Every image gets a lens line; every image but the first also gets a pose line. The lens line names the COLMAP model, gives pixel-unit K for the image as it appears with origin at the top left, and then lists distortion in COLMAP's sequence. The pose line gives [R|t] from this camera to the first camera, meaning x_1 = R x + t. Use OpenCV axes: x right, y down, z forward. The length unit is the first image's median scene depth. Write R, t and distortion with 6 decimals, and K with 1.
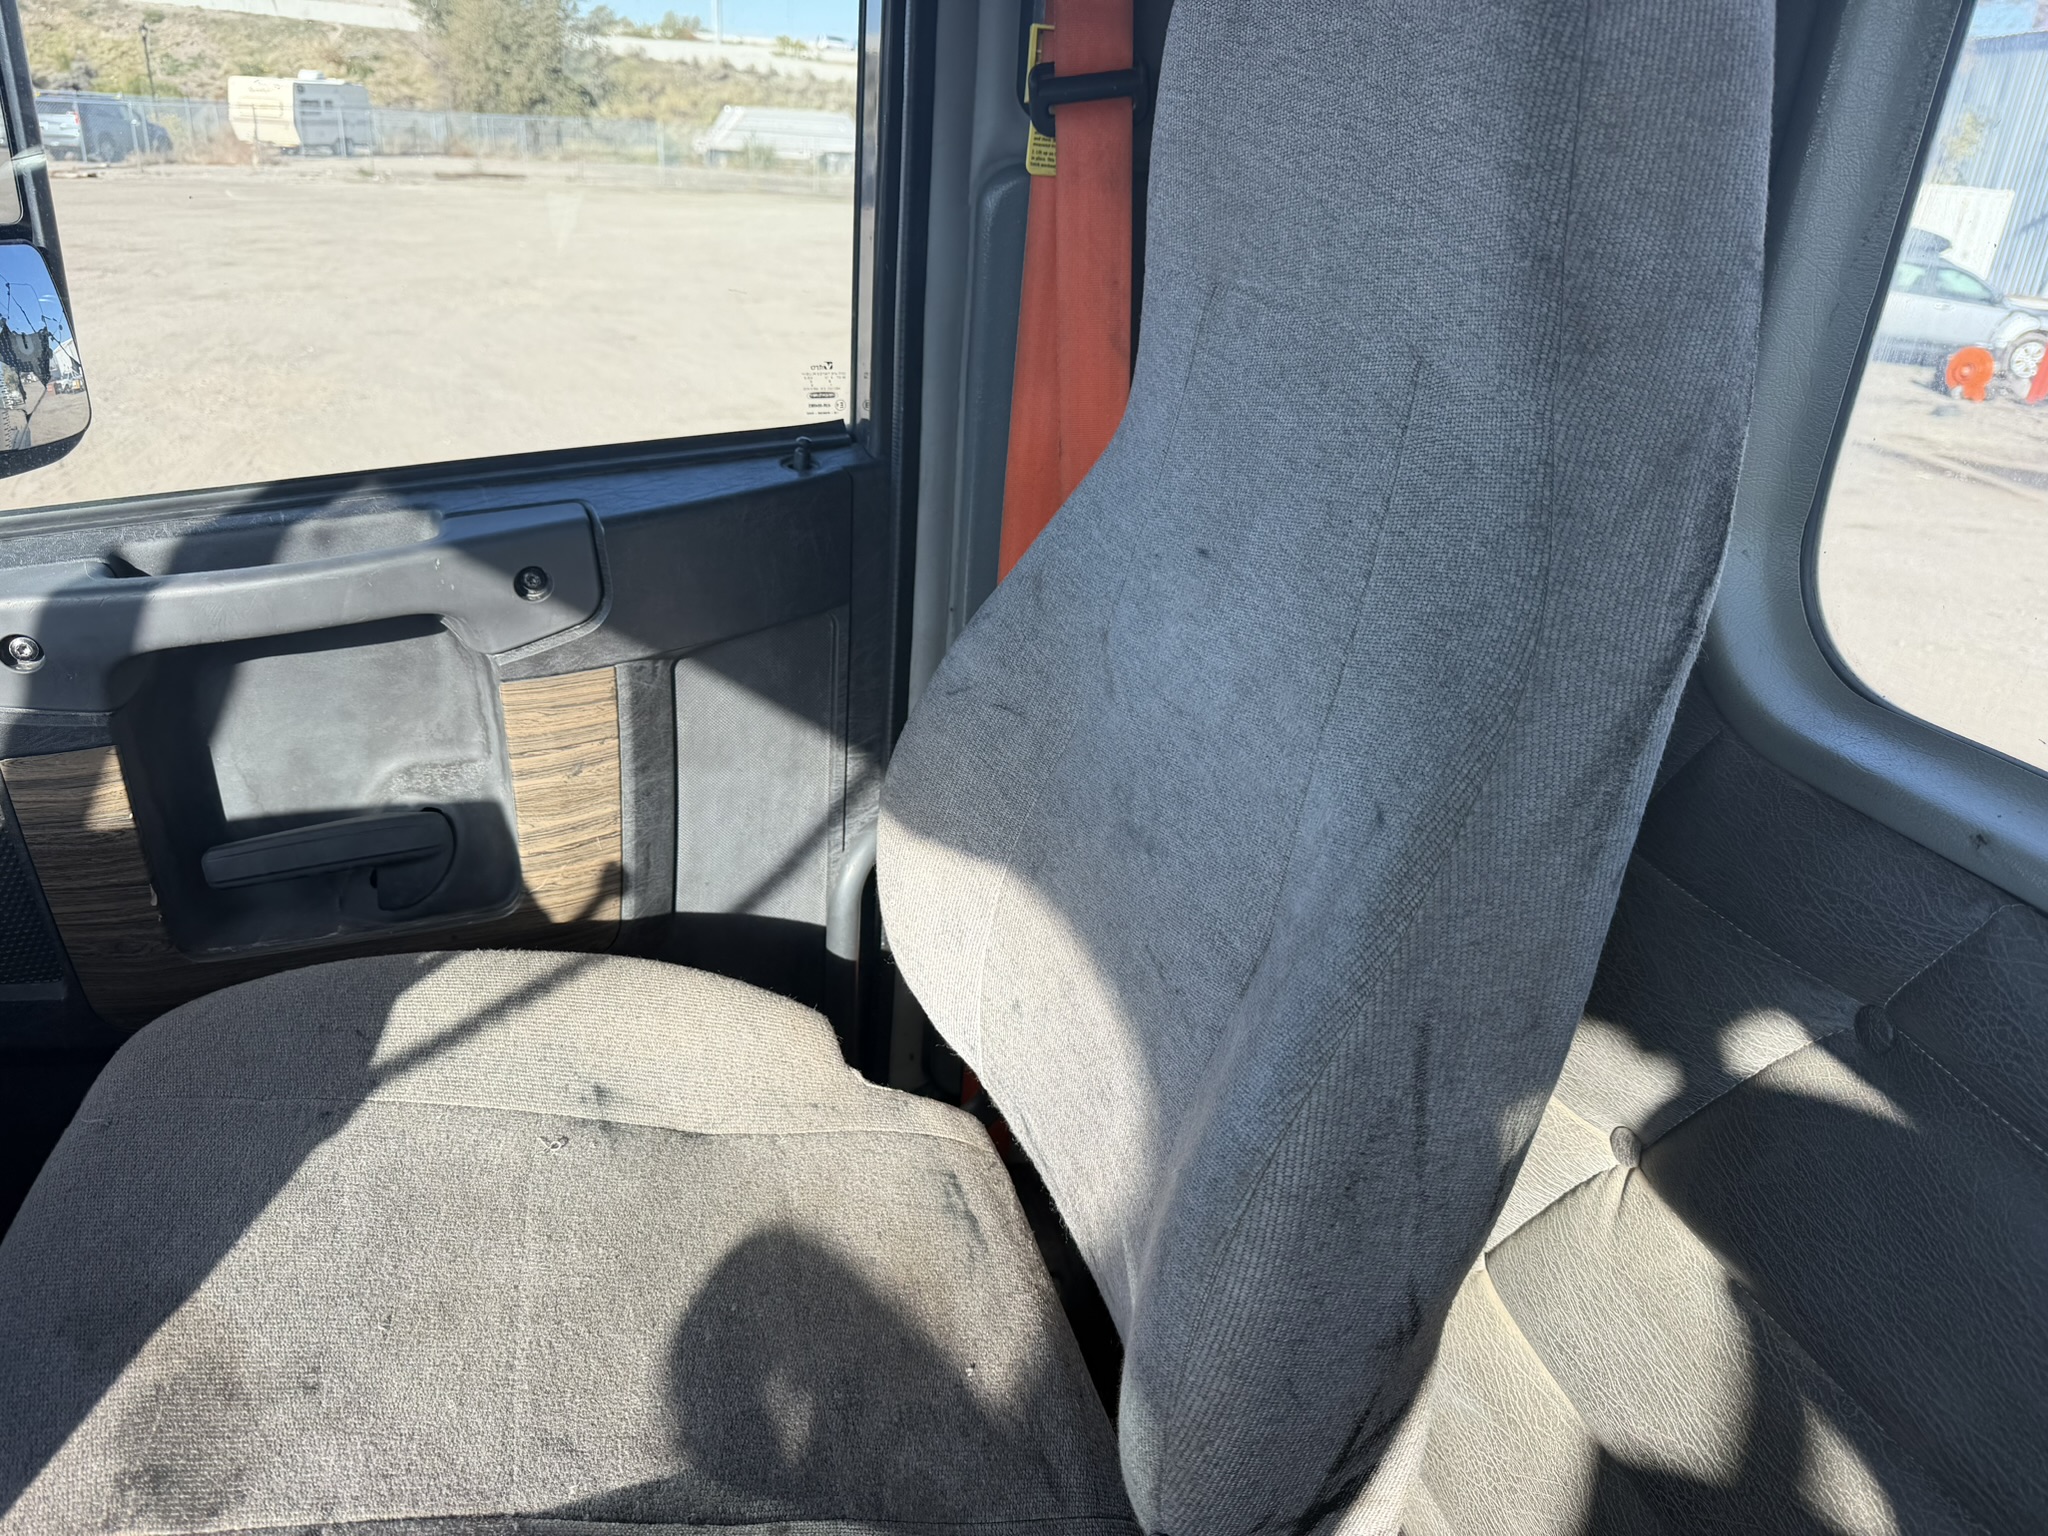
lens RADIAL K [[1455.3, 0, 986.8], [0, 1455.3, 761.7], [0, 0, 1]] dist [0.095397, -0.174331]
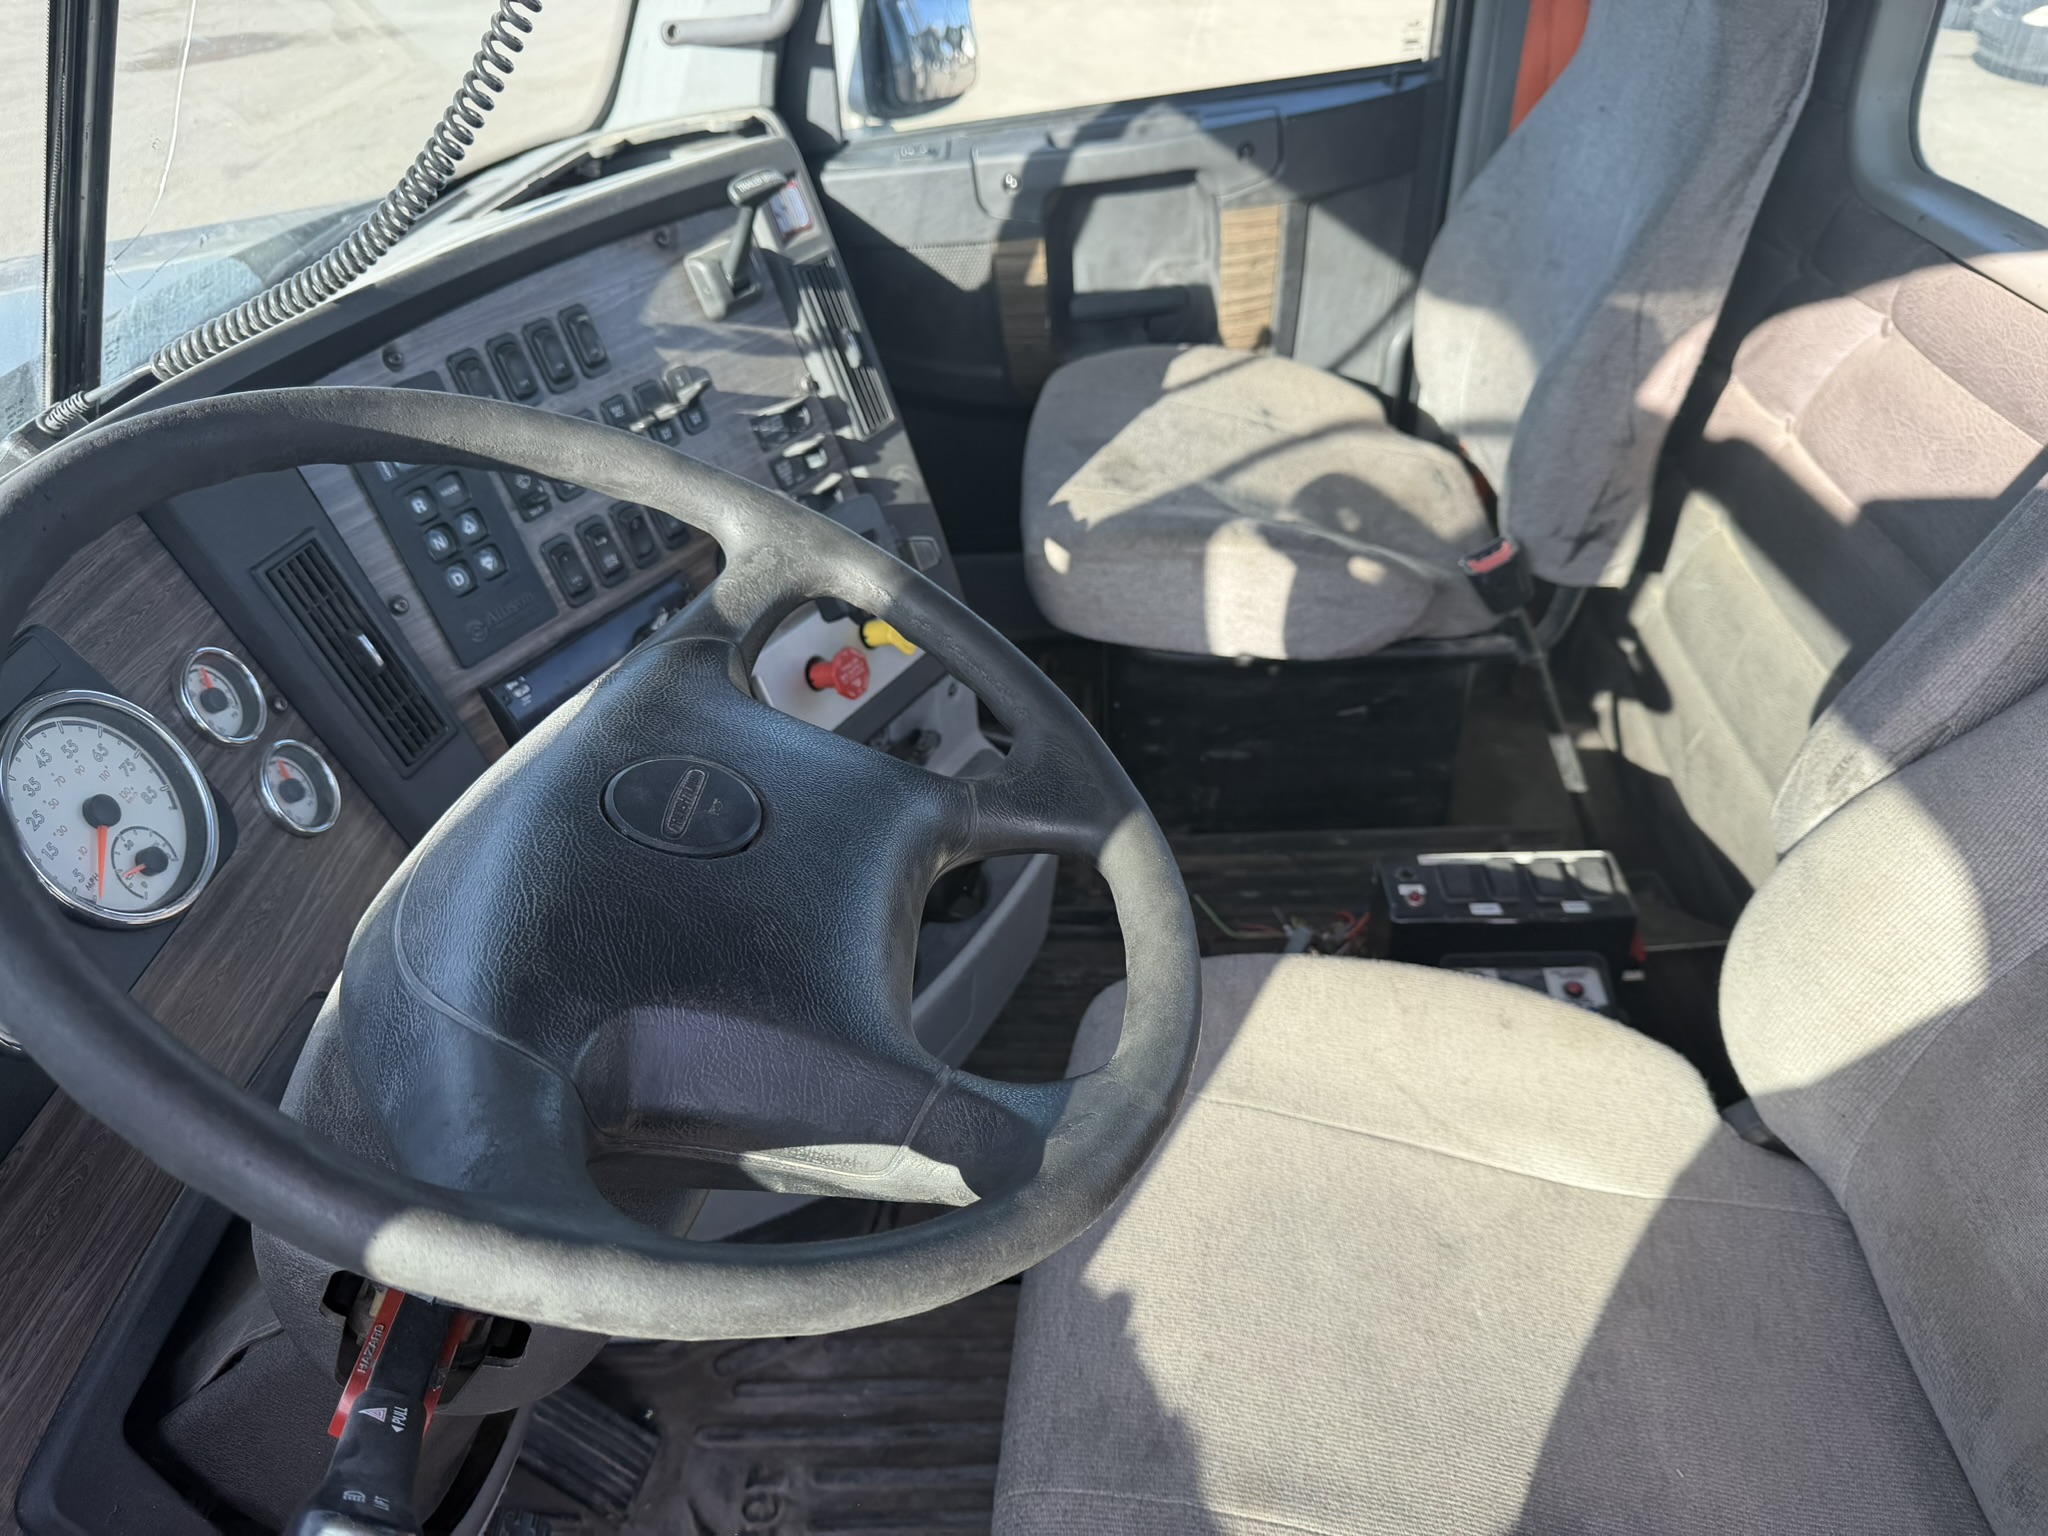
lens RADIAL K [[1448.3, 0, 1024.0], [0, 1448.3, 768.0], [0, 0, 1]] dist [0.020809, -0.040371]
pose [[0.943427, 0.113763, -0.311454, 0.095319], [-0.052373, 0.978636, 0.198818, 0.298152], [0.327418, -0.171258, 0.929230, -0.973788]]
